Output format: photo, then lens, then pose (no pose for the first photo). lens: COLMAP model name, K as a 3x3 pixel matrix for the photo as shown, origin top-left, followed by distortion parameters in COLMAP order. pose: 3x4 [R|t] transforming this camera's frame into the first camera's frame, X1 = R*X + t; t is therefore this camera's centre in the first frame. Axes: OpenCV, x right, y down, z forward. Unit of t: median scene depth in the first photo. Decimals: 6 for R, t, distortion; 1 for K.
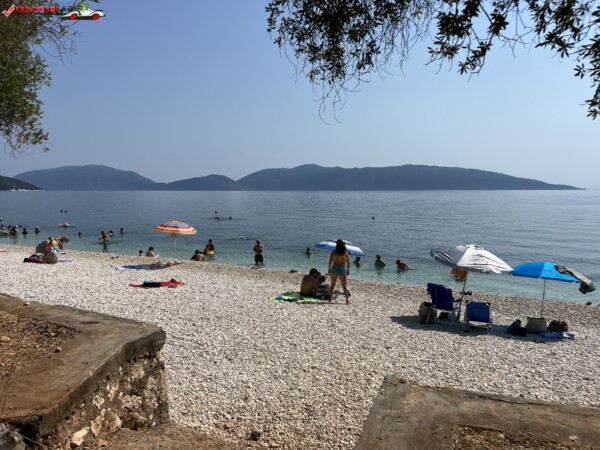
lens RADIAL K [[452.7, 0, 299.1], [0, 452.7, 226.8], [0, 0, 1]] dist [0.056126, -0.069040]
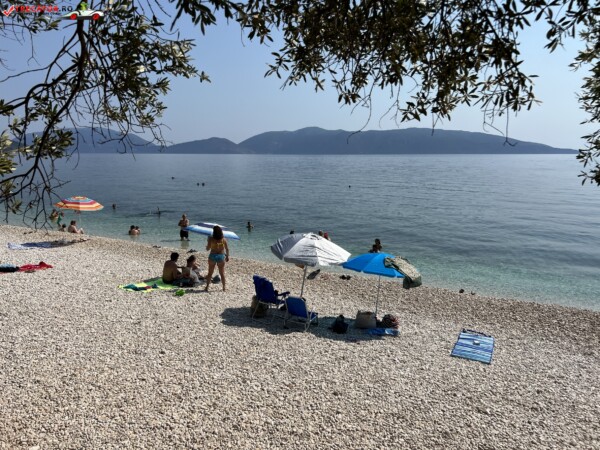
lens RADIAL K [[452.7, 0, 298.7], [0, 452.7, 225.2], [0, 0, 1]] dist [0.056126, -0.069040]
pose [[0.999982, 0.003565, -0.004869, 0.290877], [-0.003187, 0.997142, 0.075482, -0.039933], [0.005124, -0.075465, 0.997135, 0.053932]]
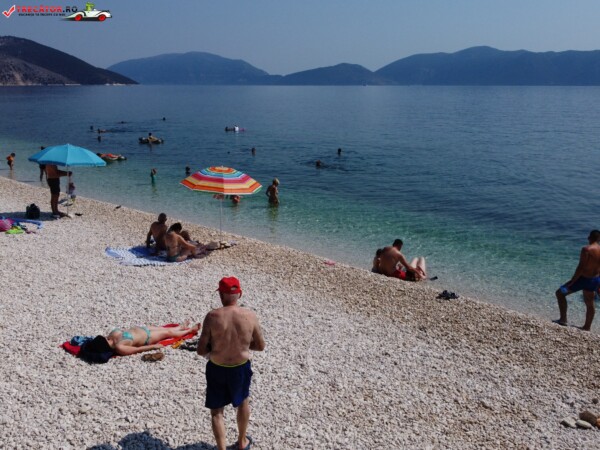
lens RADIAL K [[606.0, 0, 297.5], [0, 606.0, 223.2], [0, 0, 1]] dist [-0.006887, 0.000000]
pose [[0.966532, 0.059399, -0.249574, -0.014453], [-0.022903, 0.988921, 0.146667, -0.078242], [0.255520, -0.136043, 0.957184, 0.514511]]
